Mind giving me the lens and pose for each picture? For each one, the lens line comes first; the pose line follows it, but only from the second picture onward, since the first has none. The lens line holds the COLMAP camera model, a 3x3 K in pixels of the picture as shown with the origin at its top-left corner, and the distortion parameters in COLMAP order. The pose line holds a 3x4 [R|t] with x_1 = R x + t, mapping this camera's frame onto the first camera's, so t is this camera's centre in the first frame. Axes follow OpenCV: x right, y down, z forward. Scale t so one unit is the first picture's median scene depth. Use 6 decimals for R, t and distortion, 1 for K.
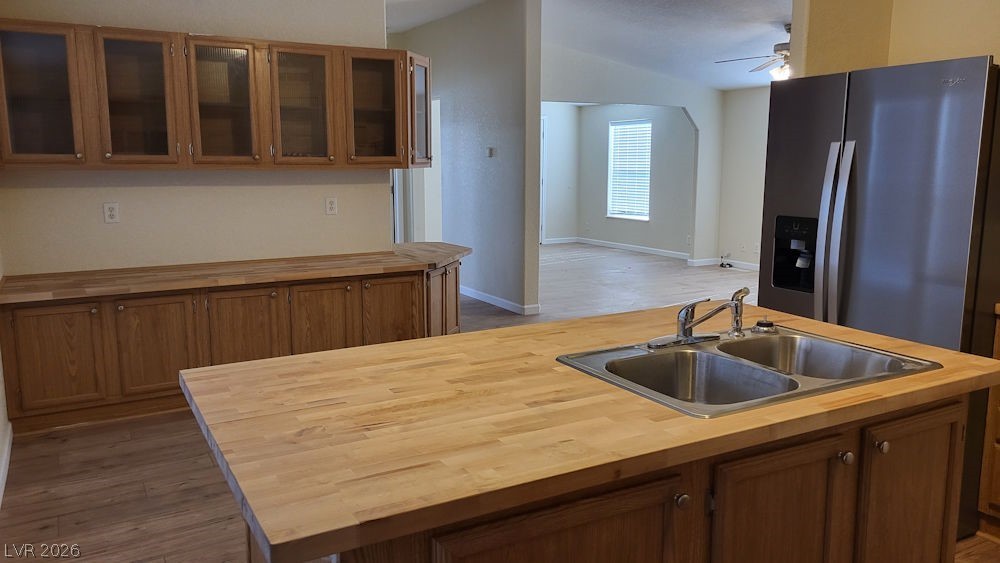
lens RADIAL K [[751.5, 0, 498.2], [0, 751.5, 282.0], [0, 0, 1]] dist [0.042428, -0.008018]
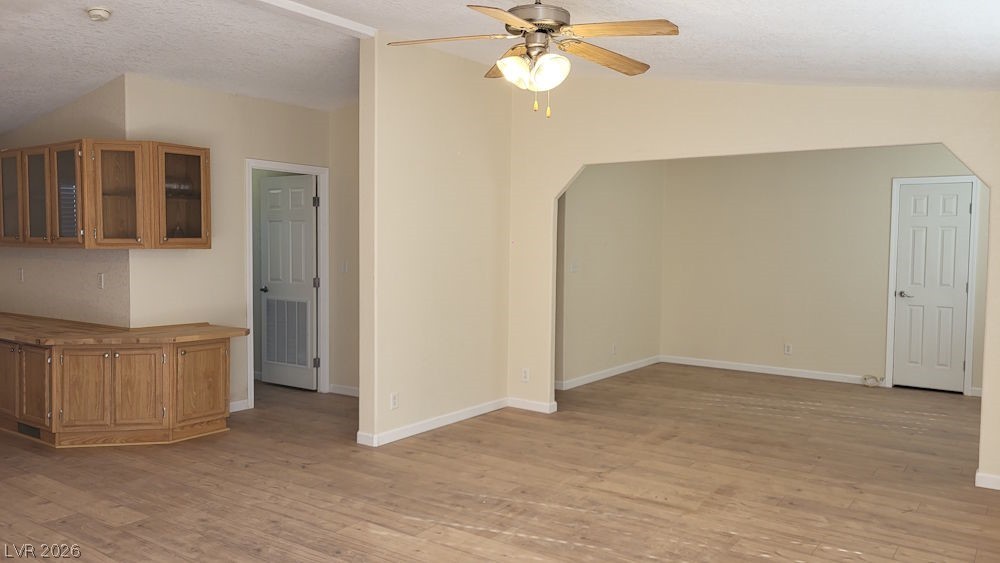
lens RADIAL K [[751.5, 0, 524.0], [0, 751.5, 276.9], [0, 0, 1]] dist [0.042428, -0.008018]
pose [[0.436898, 0.039322, -0.898651, 1.058194], [-0.152199, 0.987871, -0.030768, -0.170167], [0.886541, 0.150216, 0.437584, 1.068157]]
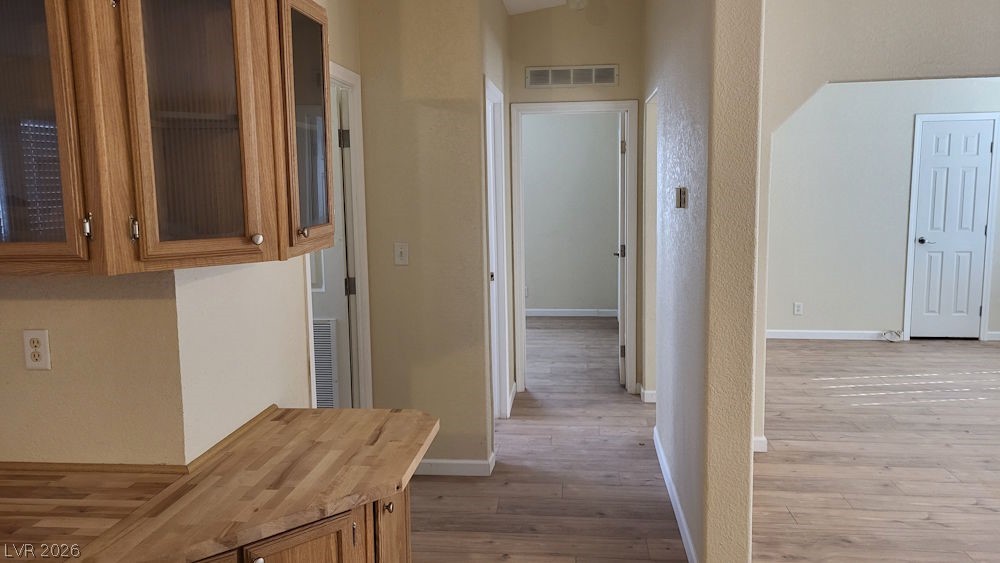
lens RADIAL K [[751.5, 0, 504.7], [0, 751.5, 271.8], [0, 0, 1]] dist [0.042428, -0.008018]
pose [[0.814943, 0.049508, -0.577422, 0.216912], [-0.072923, 0.997185, -0.017423, -0.158169], [0.574935, 0.056306, 0.816260, 0.808394]]
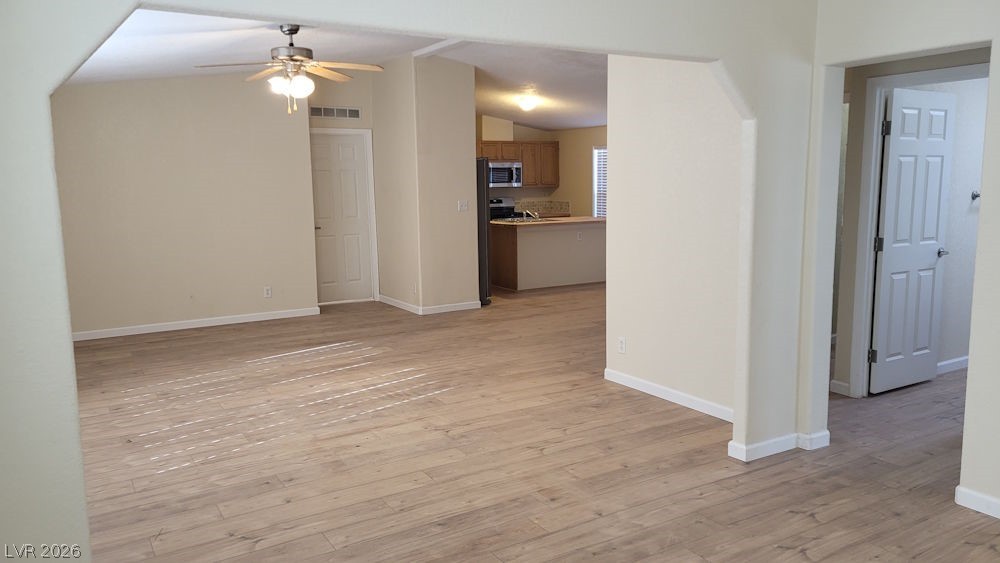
lens RADIAL K [[751.5, 0, 504.3], [0, 751.5, 283.8], [0, 0, 1]] dist [0.042428, -0.008018]
pose [[-0.999496, 0.007260, -0.030911, 0.240350], [-0.002323, 0.954182, 0.299217, -0.409971], [0.031667, 0.299138, -0.953684, 2.388730]]
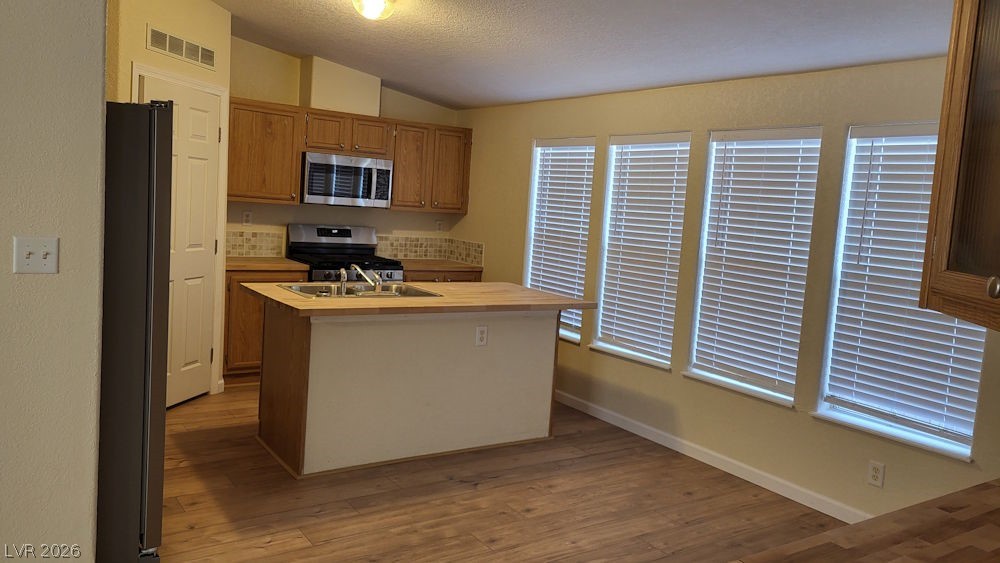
lens RADIAL K [[751.5, 0, 502.9], [0, 751.5, 274.4], [0, 0, 1]] dist [0.042428, -0.008018]
pose [[-0.992930, -0.074444, -0.092452, 0.030055], [-0.096026, 0.961633, 0.256986, -0.214940], [0.069774, 0.264047, -0.961983, 1.218911]]
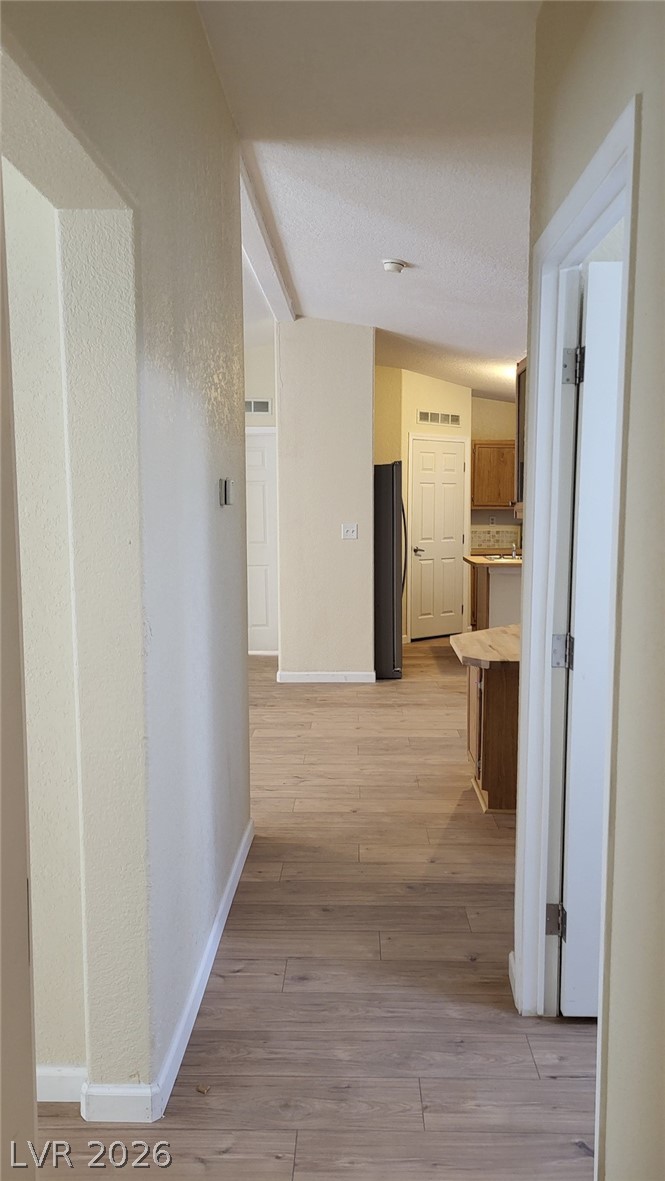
lens RADIAL K [[887.5, 0, 336.5], [0, 887.5, 593.8], [0, 0, 1]] dist [0.042428, -0.008018]
pose [[-0.854379, -0.062596, 0.515866, -0.413534], [0.078259, 0.965897, 0.246815, -0.319981], [-0.513723, 0.251245, -0.820344, 1.888992]]
